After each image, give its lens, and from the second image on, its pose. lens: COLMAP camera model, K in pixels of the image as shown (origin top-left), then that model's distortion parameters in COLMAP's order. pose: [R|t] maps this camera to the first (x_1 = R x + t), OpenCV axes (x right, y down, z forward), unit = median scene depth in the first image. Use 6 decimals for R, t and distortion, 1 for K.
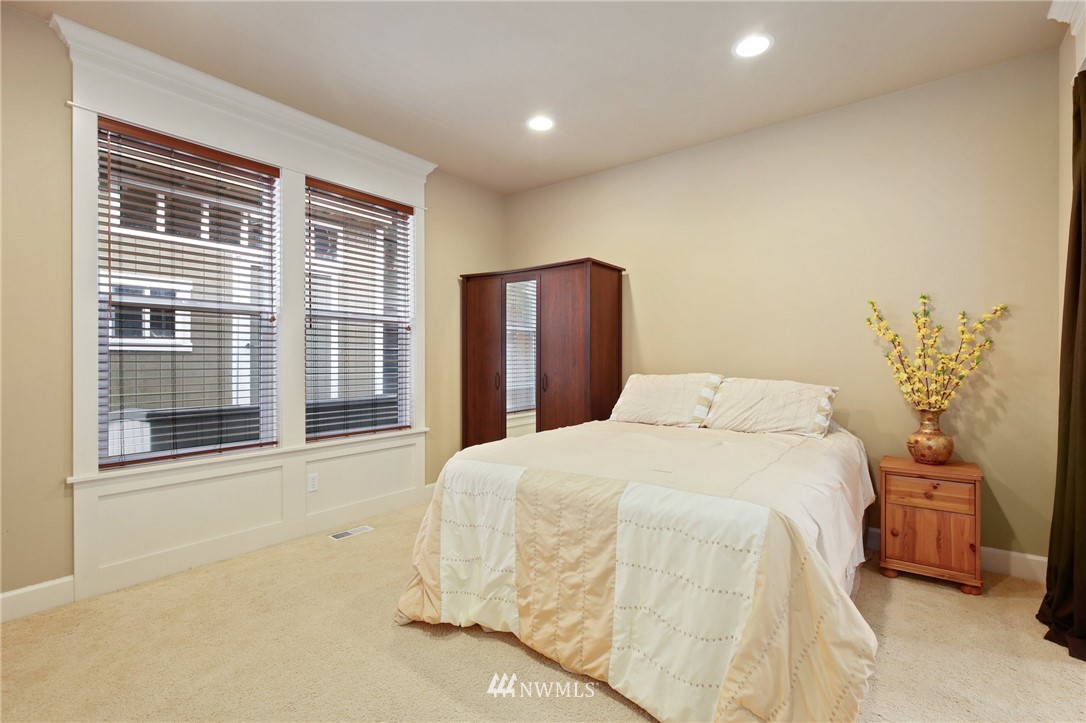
lens RADIAL K [[496.5, 0, 565.2], [0, 496.5, 357.5], [0, 0, 1]] dist [0.004044, -0.000765]
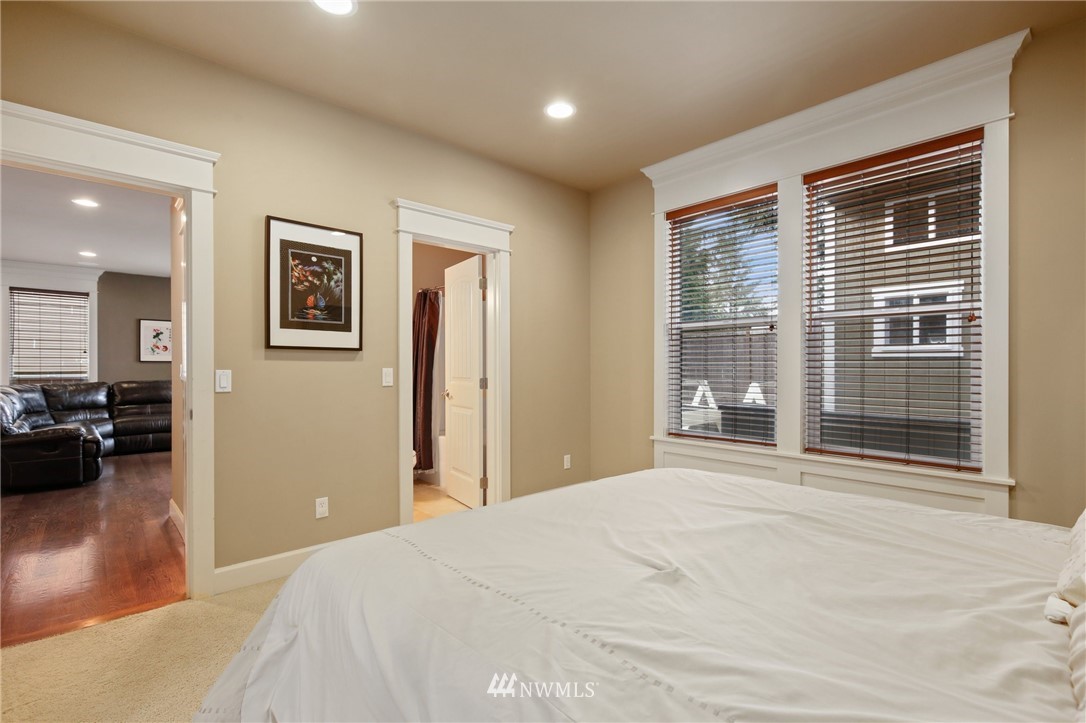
lens RADIAL K [[496.5, 0, 557.4], [0, 496.5, 363.4], [0, 0, 1]] dist [0.004044, -0.000765]
pose [[-0.179271, -0.004337, -0.983790, 0.335507], [0.004661, 0.999975, -0.005257, 0.001399], [0.983789, -0.005528, -0.179246, 0.465042]]
